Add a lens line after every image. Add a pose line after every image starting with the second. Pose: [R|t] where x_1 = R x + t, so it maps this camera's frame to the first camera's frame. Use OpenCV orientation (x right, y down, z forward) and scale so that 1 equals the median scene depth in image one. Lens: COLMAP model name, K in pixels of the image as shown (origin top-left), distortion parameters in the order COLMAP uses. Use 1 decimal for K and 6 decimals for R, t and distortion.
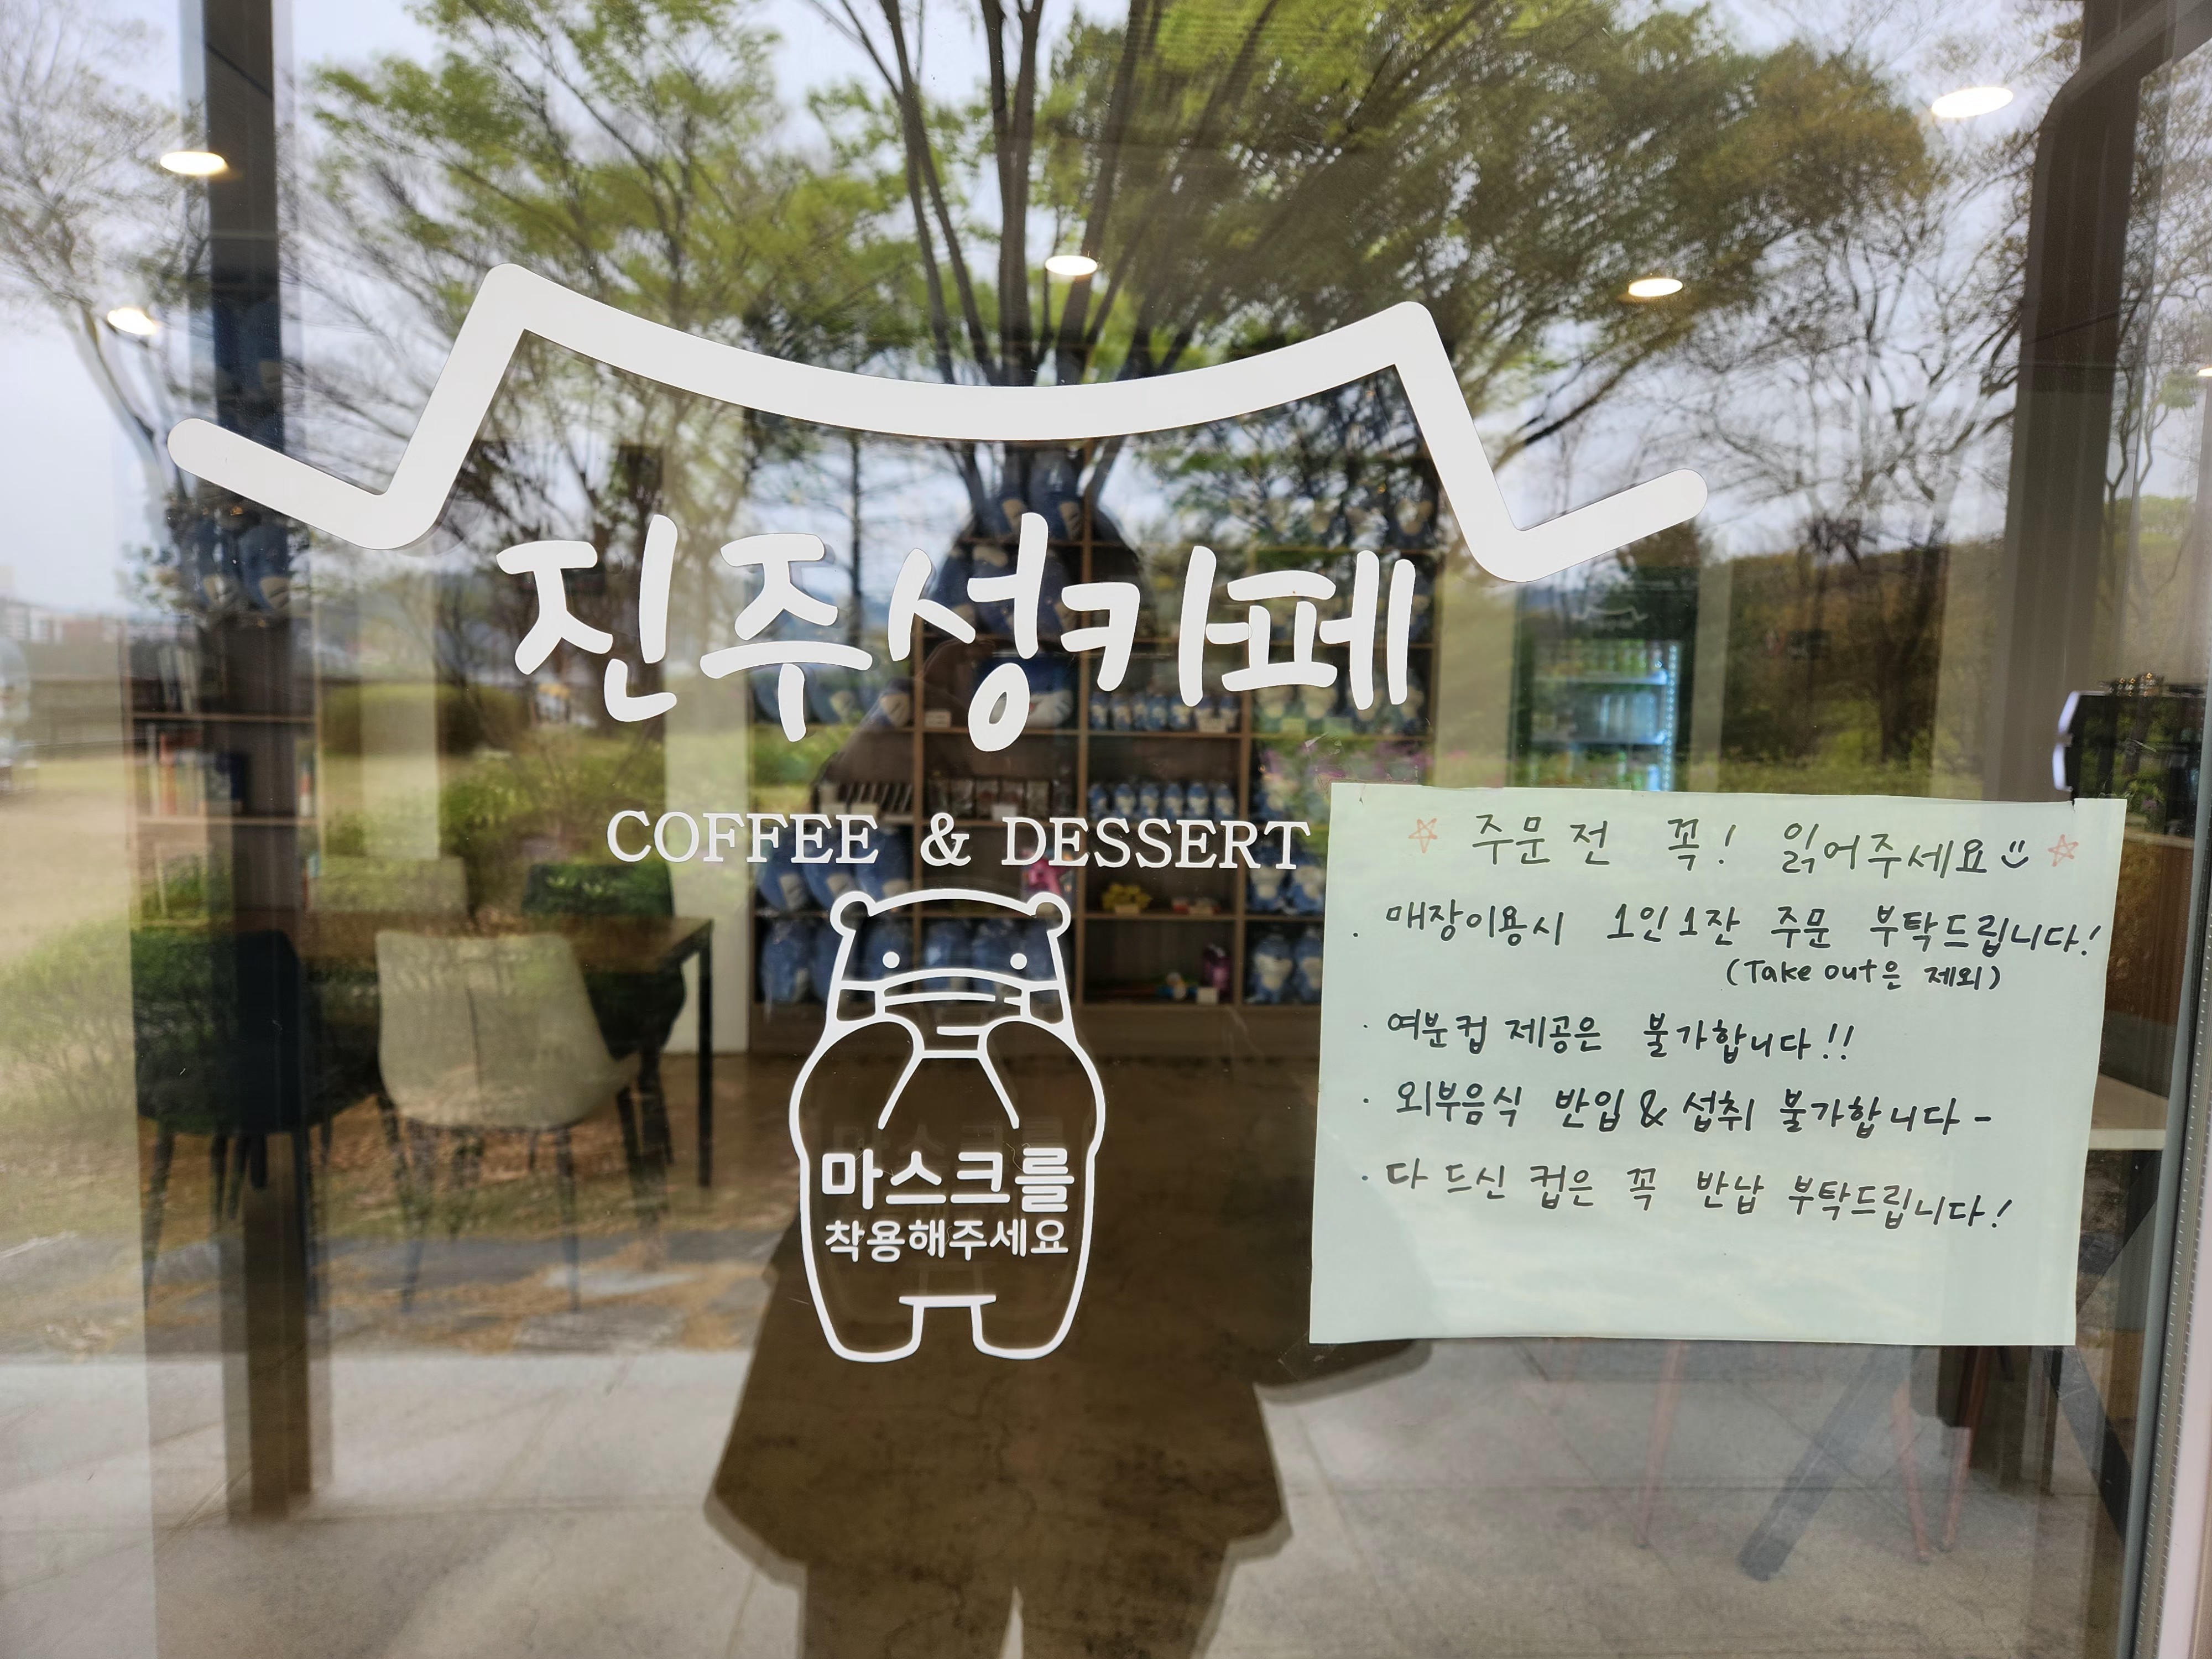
lens RADIAL K [[1655.8, 0, 1091.5], [0, 1655.8, 830.2], [0, 0, 1]] dist [0.052013, -0.019524]
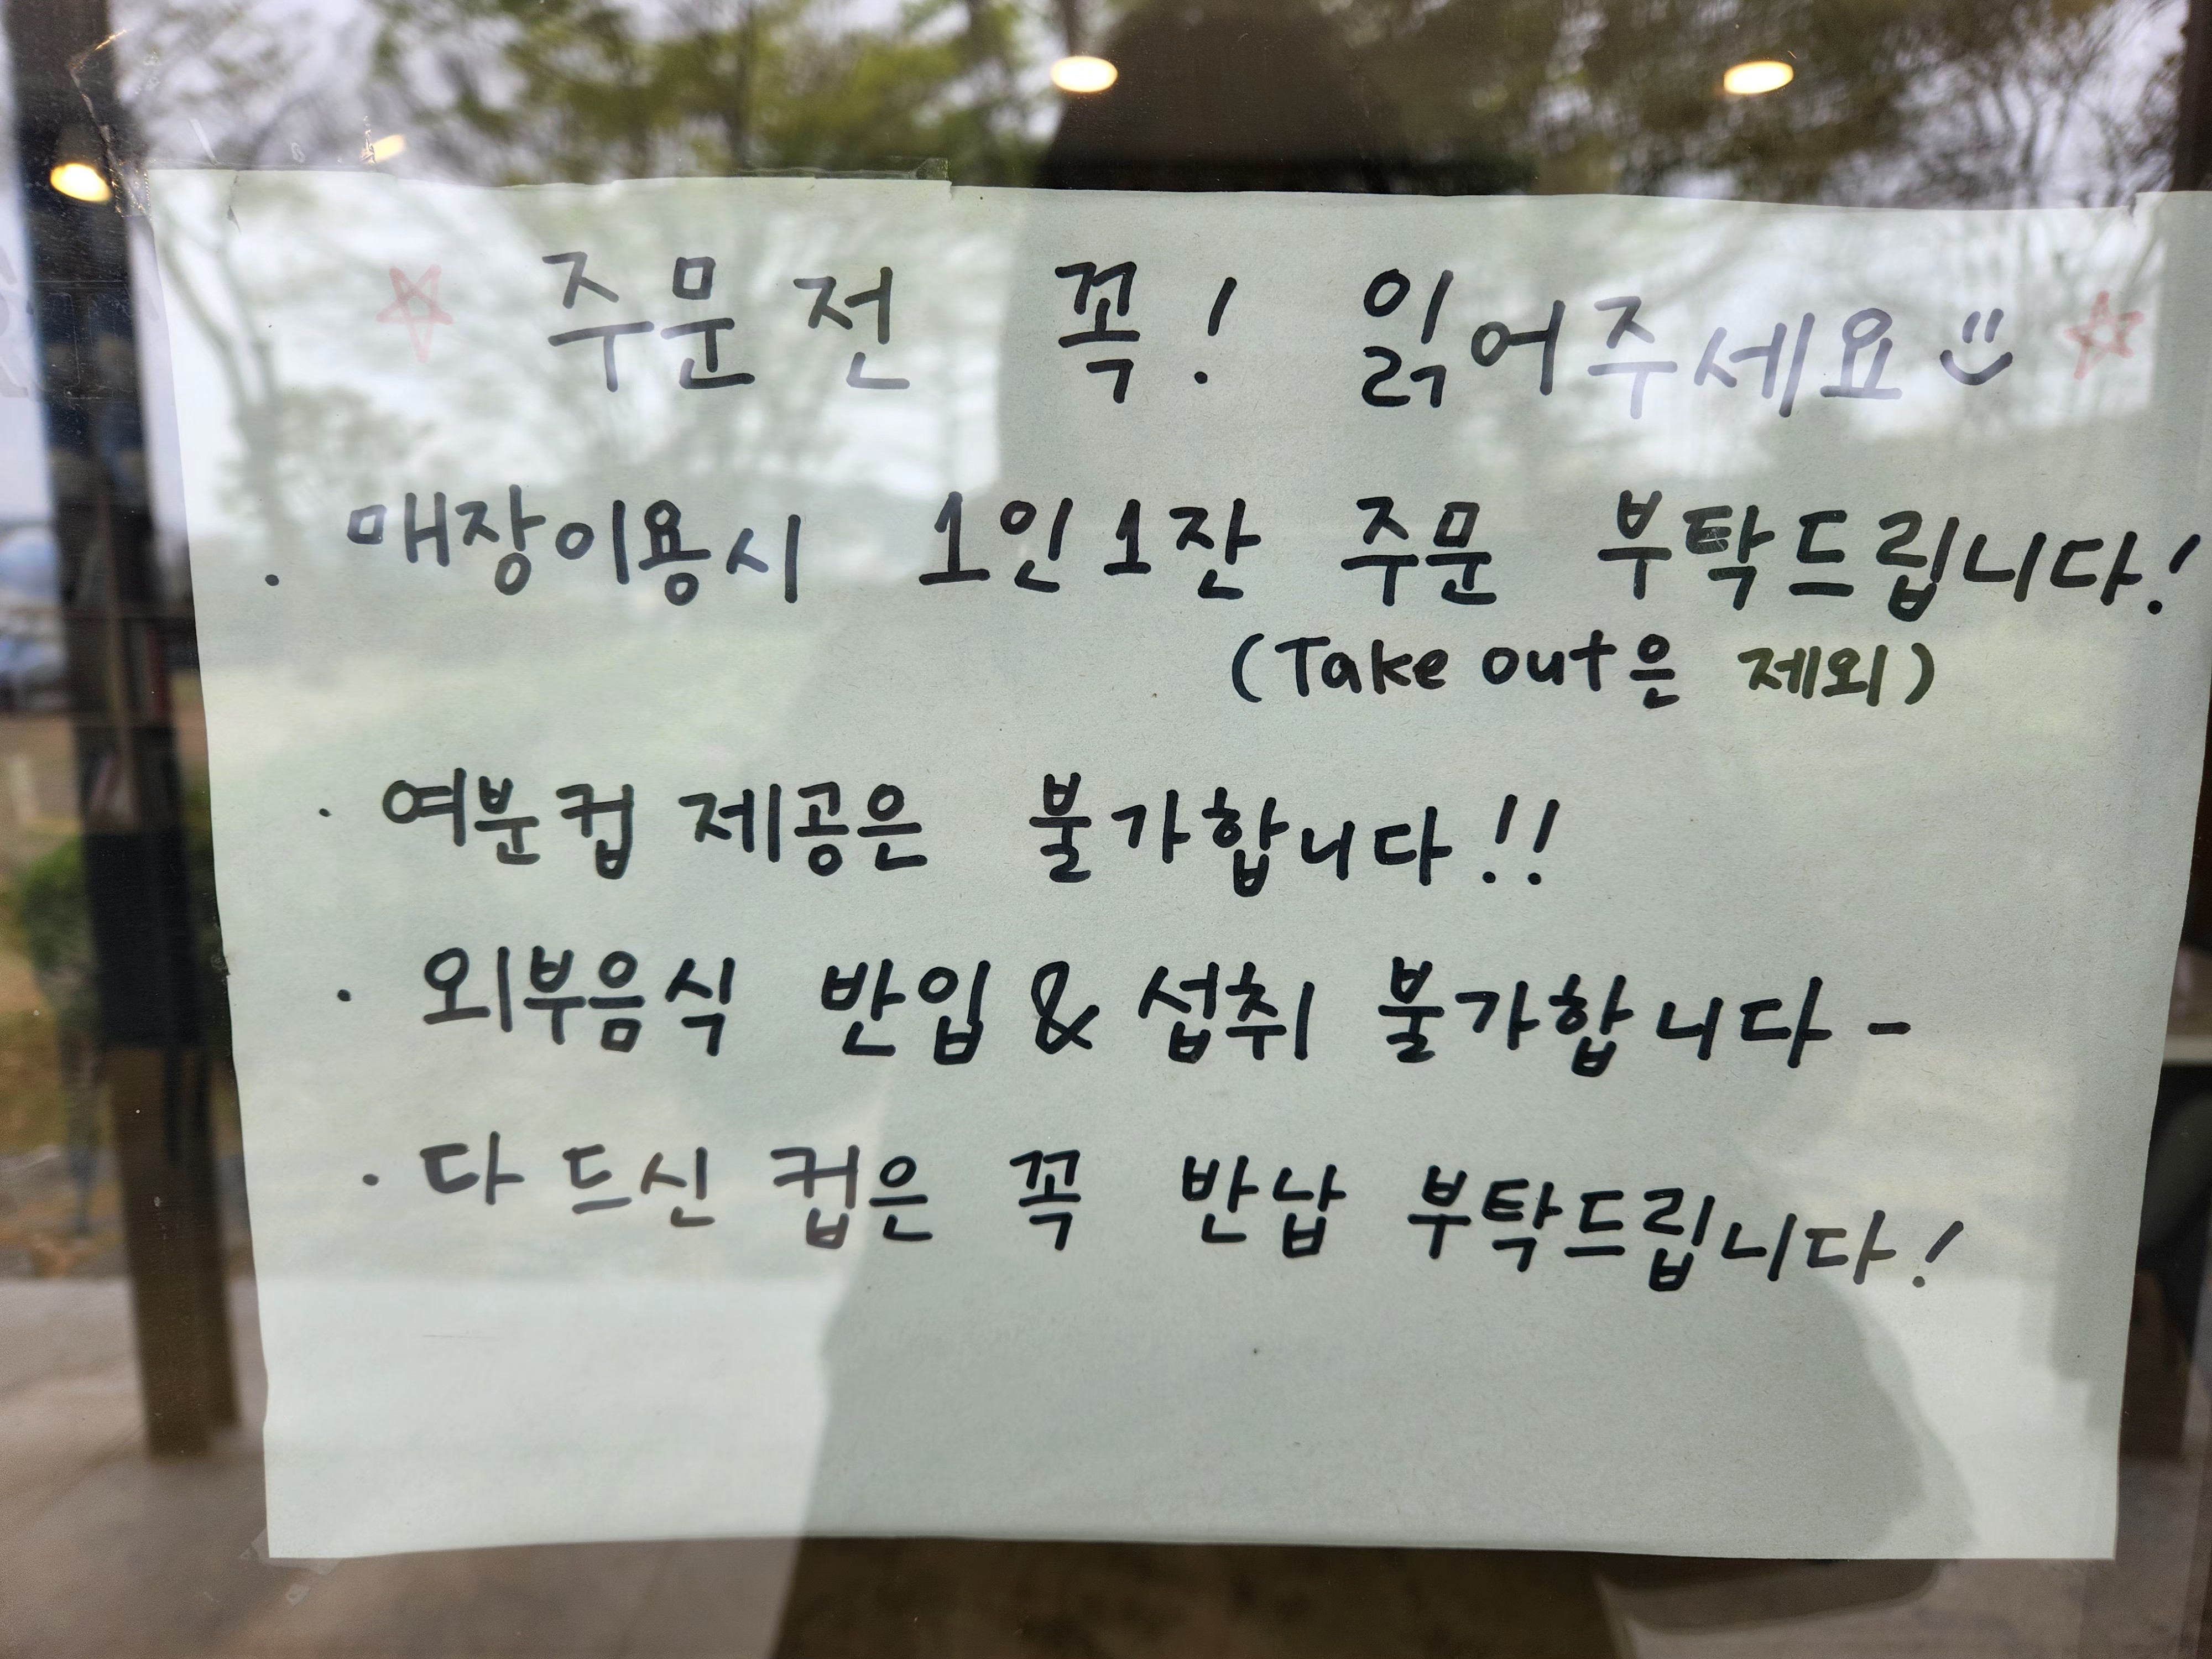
lens RADIAL K [[1655.8, 0, 1116.6], [0, 1655.8, 828.2], [0, 0, 1]] dist [0.052013, -0.019524]
pose [[0.998104, -0.009825, -0.060760, 0.374634], [0.013141, 0.998432, 0.054407, 0.100749], [0.060131, -0.055102, 0.996668, 0.596962]]
